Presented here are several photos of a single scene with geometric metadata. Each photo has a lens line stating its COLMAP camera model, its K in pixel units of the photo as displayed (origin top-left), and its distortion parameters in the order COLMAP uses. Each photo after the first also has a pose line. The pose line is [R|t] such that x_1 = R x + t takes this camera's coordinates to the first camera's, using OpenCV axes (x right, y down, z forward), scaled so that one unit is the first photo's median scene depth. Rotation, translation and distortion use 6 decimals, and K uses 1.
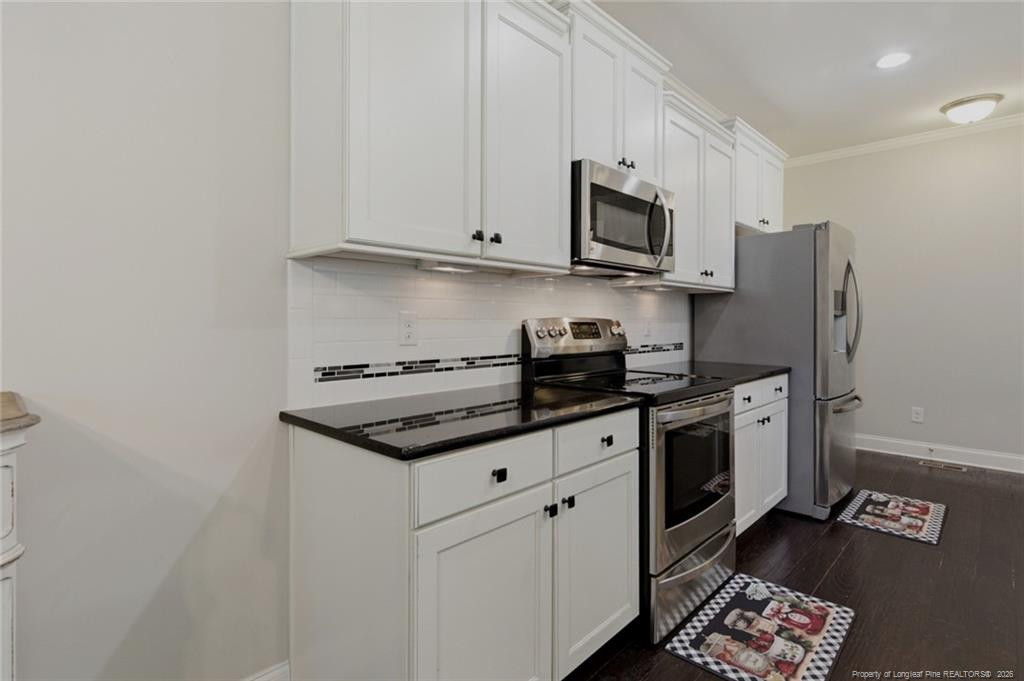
lens RADIAL K [[502.6, 0, 512.7], [0, 502.6, 321.9], [0, 0, 1]] dist [0.000346, -0.000838]
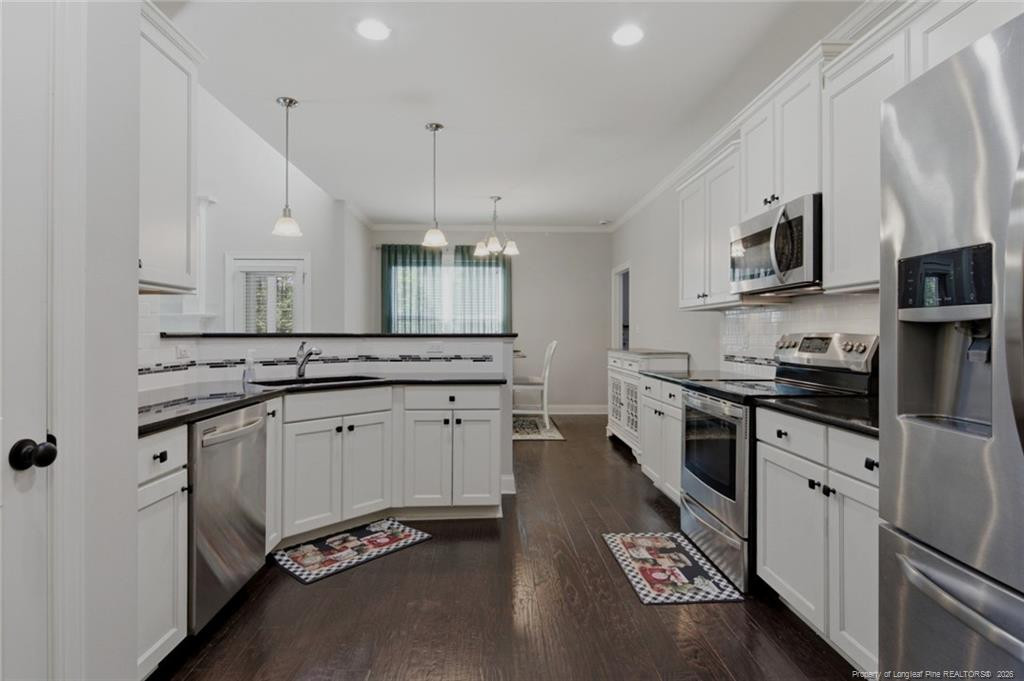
lens RADIAL K [[515.6, 0, 514.7], [0, 515.6, 331.0], [0, 0, 1]] dist [0.001002, -0.000340]
pose [[-0.684450, -0.008493, -0.729010, 1.703346], [-0.000898, 0.999941, -0.010805, 0.001990], [0.729059, -0.006741, -0.684418, 1.575222]]
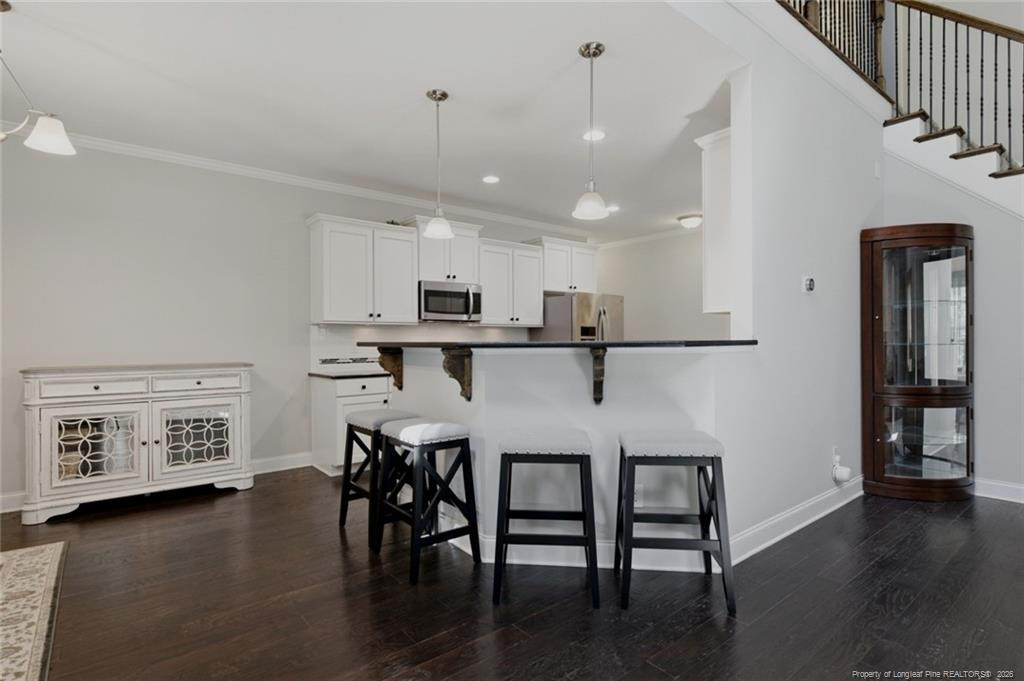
lens RADIAL K [[512.8, 0, 512.0], [0, 512.8, 340.5], [0, 0, 1]] dist [-0.000488, -0.000461]
pose [[0.991836, -0.009076, -0.127199, 0.933615], [0.009243, 0.999957, 0.000726, -0.012691], [0.127187, -0.001896, 0.991877, -1.559873]]
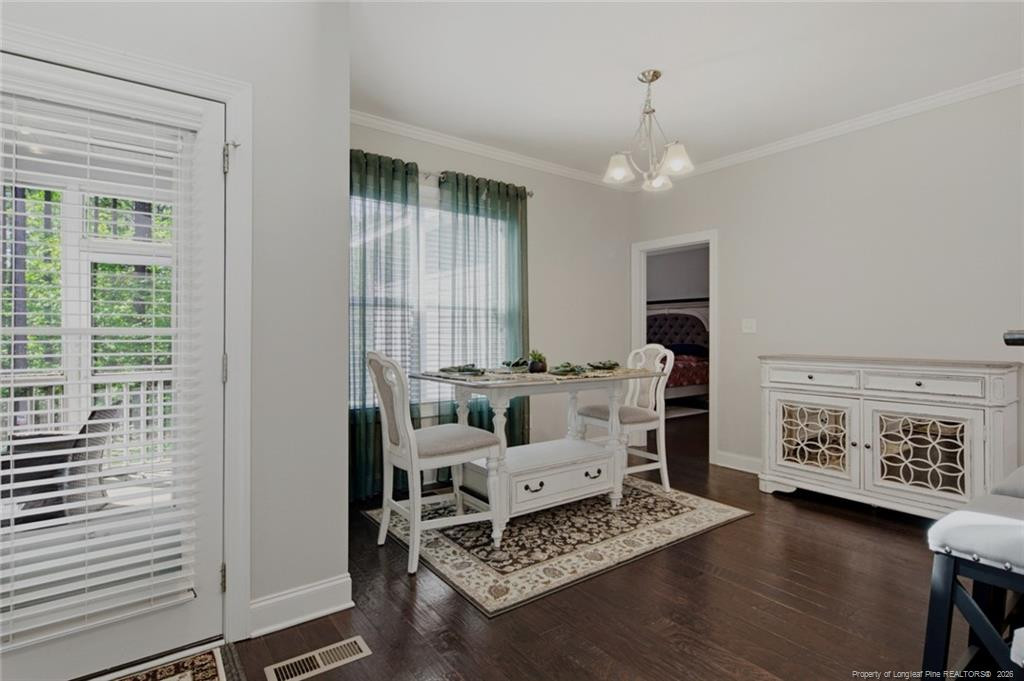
lens RADIAL K [[515.6, 0, 514.7], [0, 515.6, 331.0], [0, 0, 1]] dist [0.001002, -0.000340]
pose [[-0.172608, -0.011871, -0.984919, 1.230615], [0.001324, 0.999924, -0.012283, -0.001242], [0.984990, -0.003424, -0.172579, -0.656517]]
